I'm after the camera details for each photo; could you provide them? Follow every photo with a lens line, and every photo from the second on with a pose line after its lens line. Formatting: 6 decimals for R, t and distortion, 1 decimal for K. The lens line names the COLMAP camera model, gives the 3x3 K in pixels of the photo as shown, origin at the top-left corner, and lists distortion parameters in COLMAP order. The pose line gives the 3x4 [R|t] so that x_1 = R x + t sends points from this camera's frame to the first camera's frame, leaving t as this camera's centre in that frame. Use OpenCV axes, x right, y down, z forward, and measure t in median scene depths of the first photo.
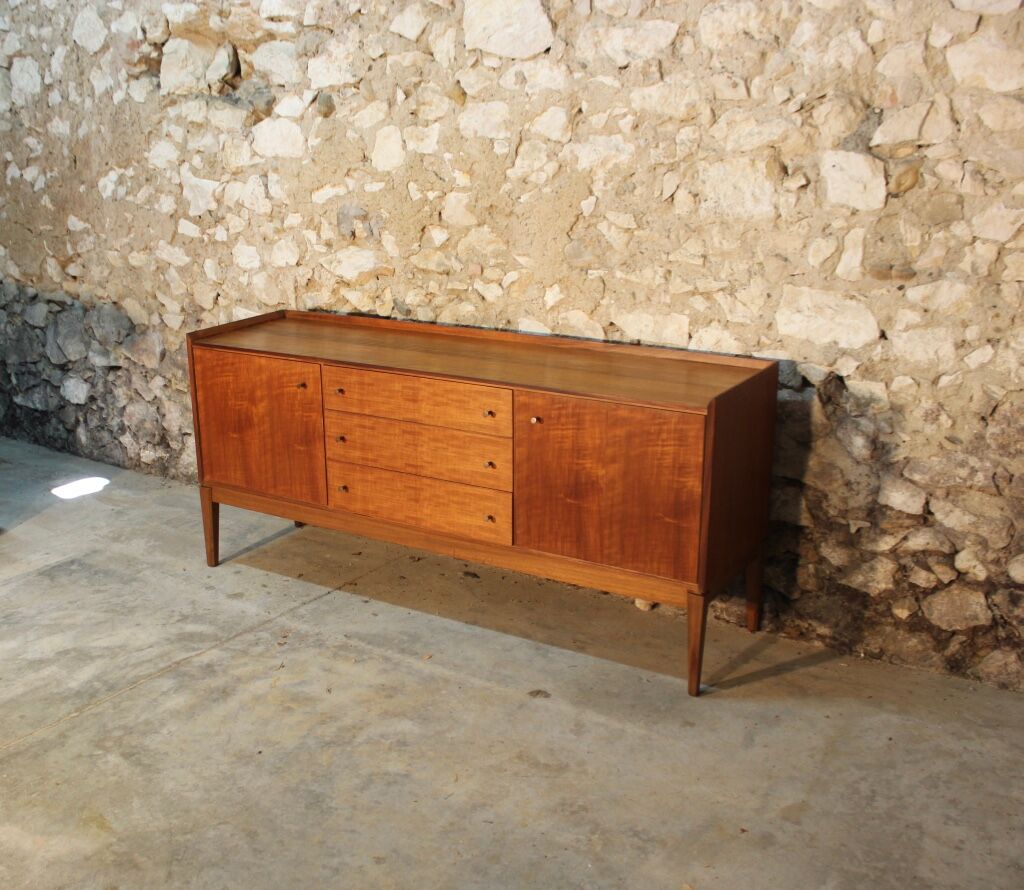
lens RADIAL K [[1181.4, 0, 428.2], [0, 1181.4, 500.1], [0, 0, 1]] dist [-0.172950, 0.148019]
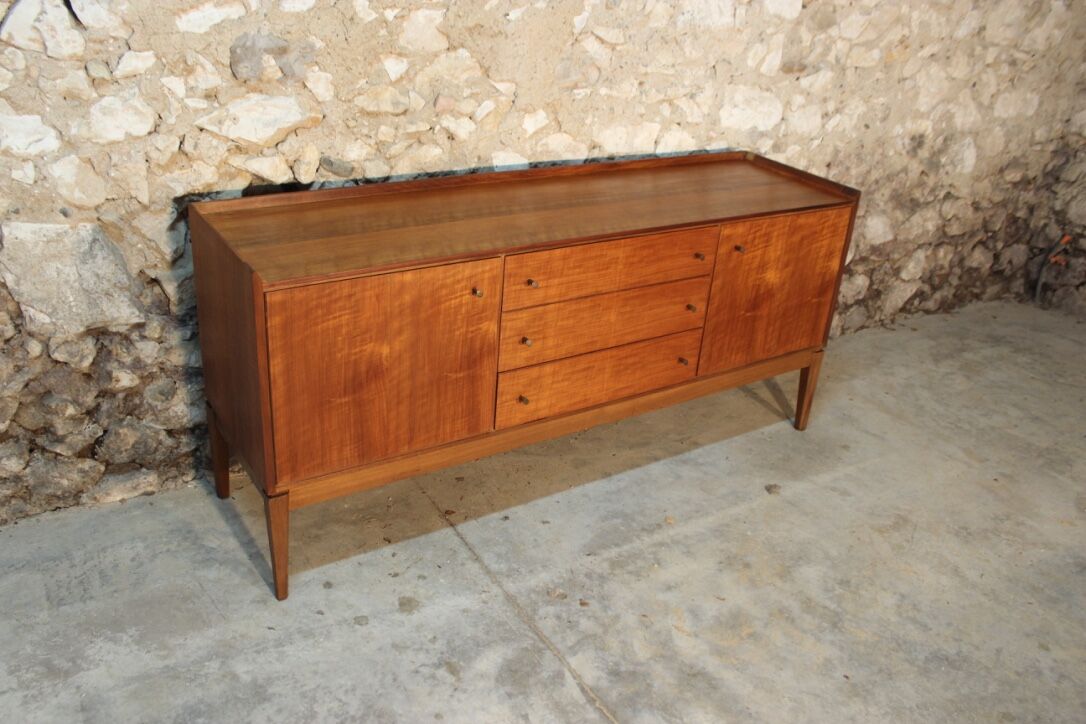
lens RADIAL K [[926.4, 0, 537.0], [0, 926.4, 381.3], [0, 0, 1]] dist [-0.170497, 0.156362]
pose [[0.372186, -0.379771, 0.846907, -0.605400], [0.222397, 0.922368, 0.315874, -0.222382], [-0.901120, 0.070785, 0.427753, 0.737095]]
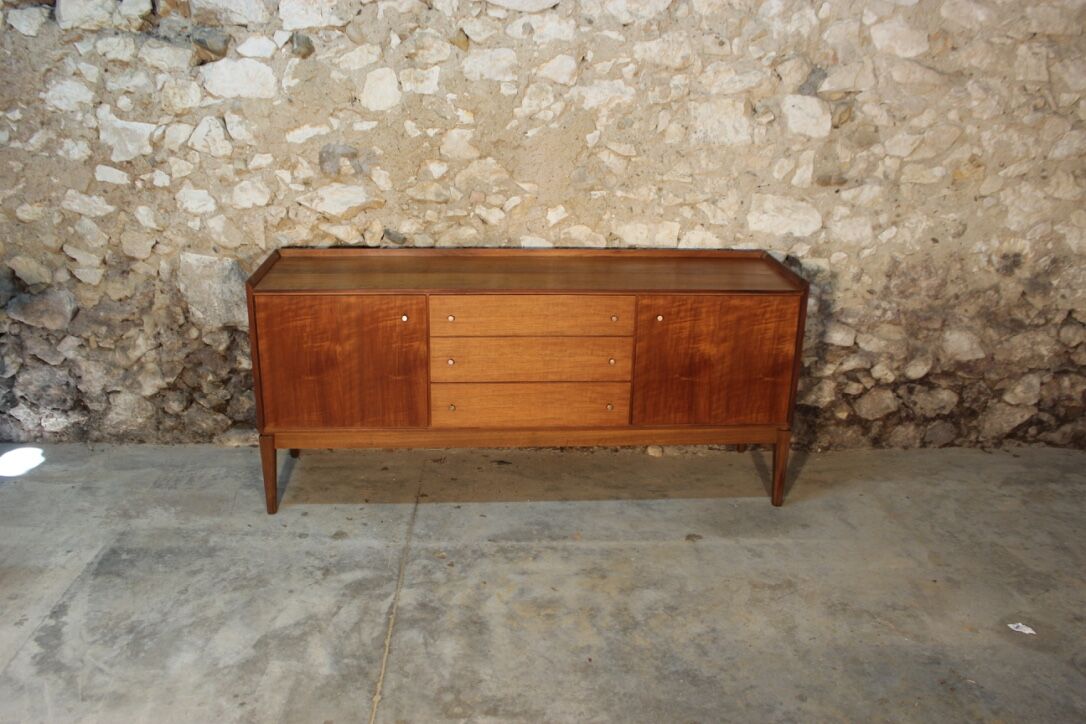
lens RADIAL K [[926.4, 0, 537.0], [0, 926.4, 381.3], [0, 0, 1]] dist [-0.170497, 0.156362]
pose [[0.778950, -0.177334, 0.601489, -0.520789], [0.167685, 0.983156, 0.072701, -0.083557], [-0.604250, 0.044230, 0.795566, 0.291622]]
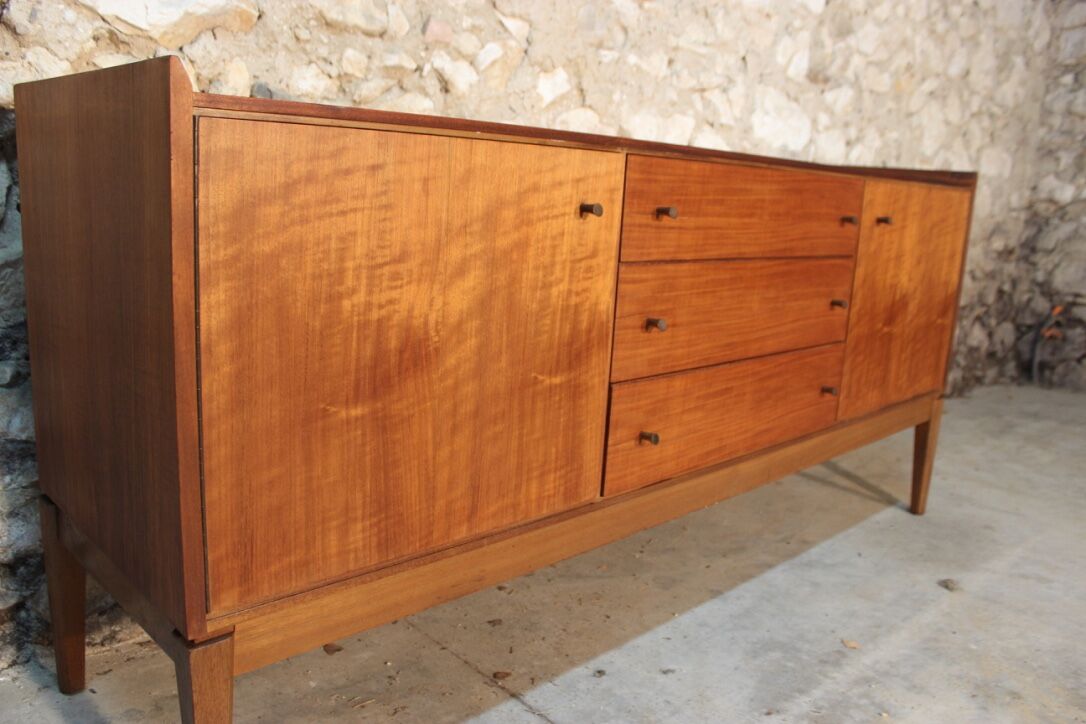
lens RADIAL K [[884.0, 0, 531.9], [0, 884.0, 377.9], [0, 0, 1]] dist [-0.168639, 0.139647]
pose [[0.195739, -0.182129, 0.963595, -0.404554], [0.262933, 0.956372, 0.127353, -0.088016], [-0.944750, 0.228433, 0.235087, 0.977073]]
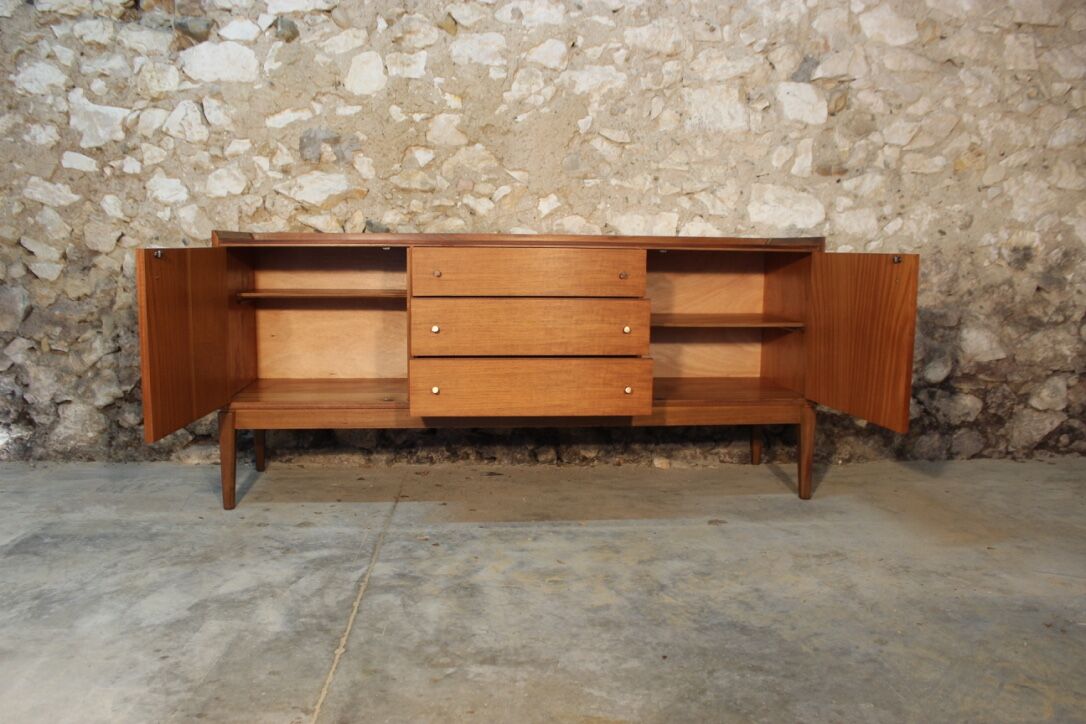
lens RADIAL K [[891.5, 0, 539.0], [0, 891.5, 377.3], [0, 0, 1]] dist [-0.172797, 0.149748]
pose [[0.761252, -0.060230, 0.645653, -0.479326], [0.184187, 0.974752, -0.126233, 0.096667], [-0.621749, 0.215016, 0.753125, 0.419867]]
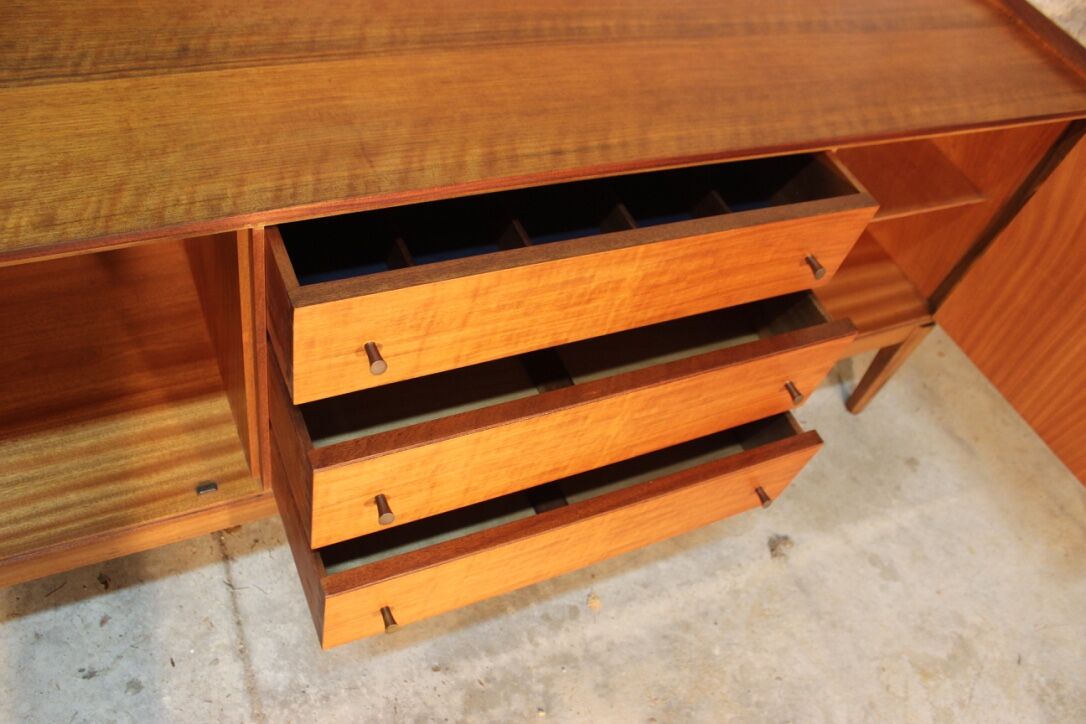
lens RADIAL K [[884.0, 0, 531.9], [0, 884.0, 377.9], [0, 0, 1]] dist [-0.168639, 0.139647]
pose [[0.490647, -0.599038, 0.632787, -0.211169], [0.061624, 0.748244, 0.660555, -0.222817], [-0.869176, -0.285104, 0.404039, 0.848454]]
